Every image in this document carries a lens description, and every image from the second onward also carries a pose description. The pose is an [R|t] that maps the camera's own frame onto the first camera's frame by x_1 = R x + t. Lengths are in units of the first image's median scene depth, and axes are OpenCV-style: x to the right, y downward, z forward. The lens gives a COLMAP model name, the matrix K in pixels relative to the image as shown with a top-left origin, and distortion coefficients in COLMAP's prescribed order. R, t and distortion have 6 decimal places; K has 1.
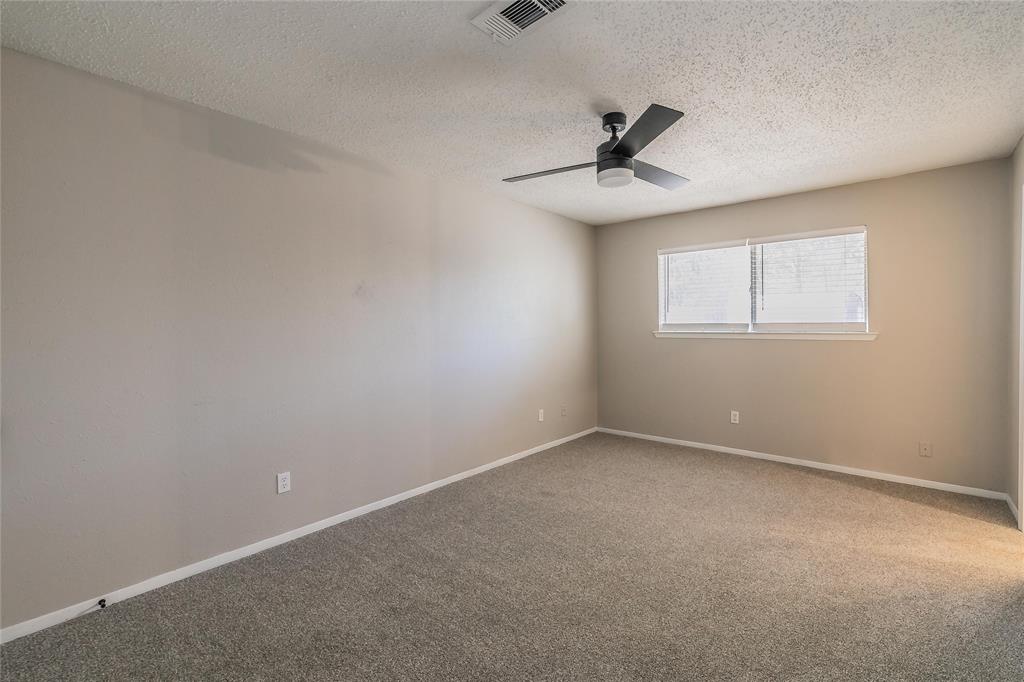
lens RADIAL K [[451.4, 0, 512.6], [0, 451.4, 334.5], [0, 0, 1]] dist [0.000087, -0.000196]
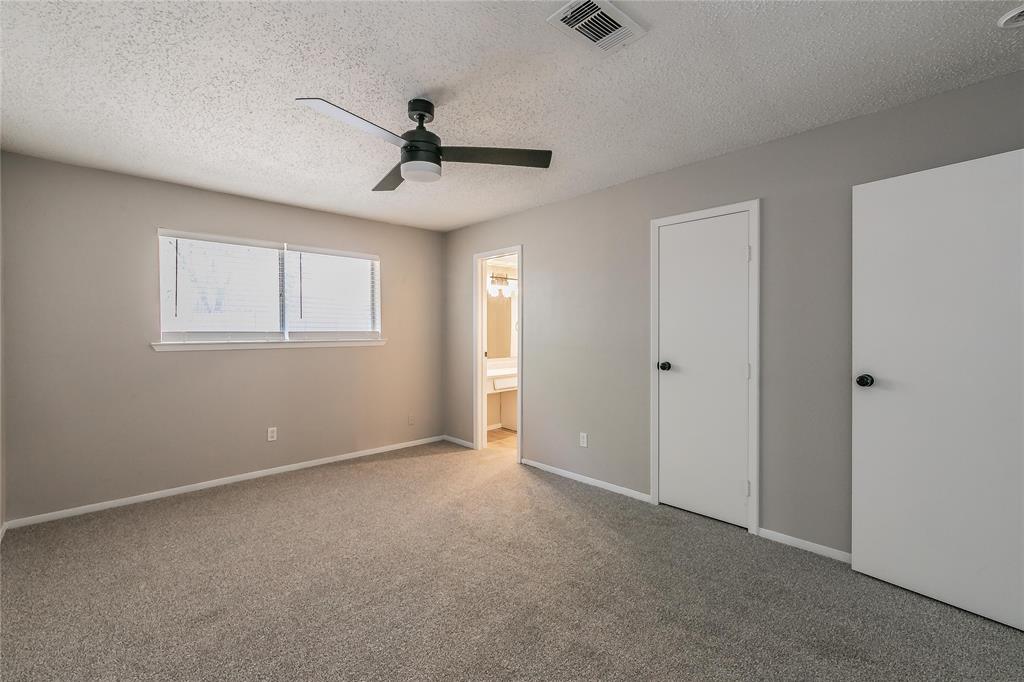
lens RADIAL K [[451.4, 0, 512.6], [0, 451.4, 334.5], [0, 0, 1]] dist [0.000087, -0.000196]
pose [[0.074940, -0.001473, 0.997187, -0.470642], [0.021206, 0.999775, -0.000117, -0.010166], [-0.996963, 0.021155, 0.074954, 0.530206]]
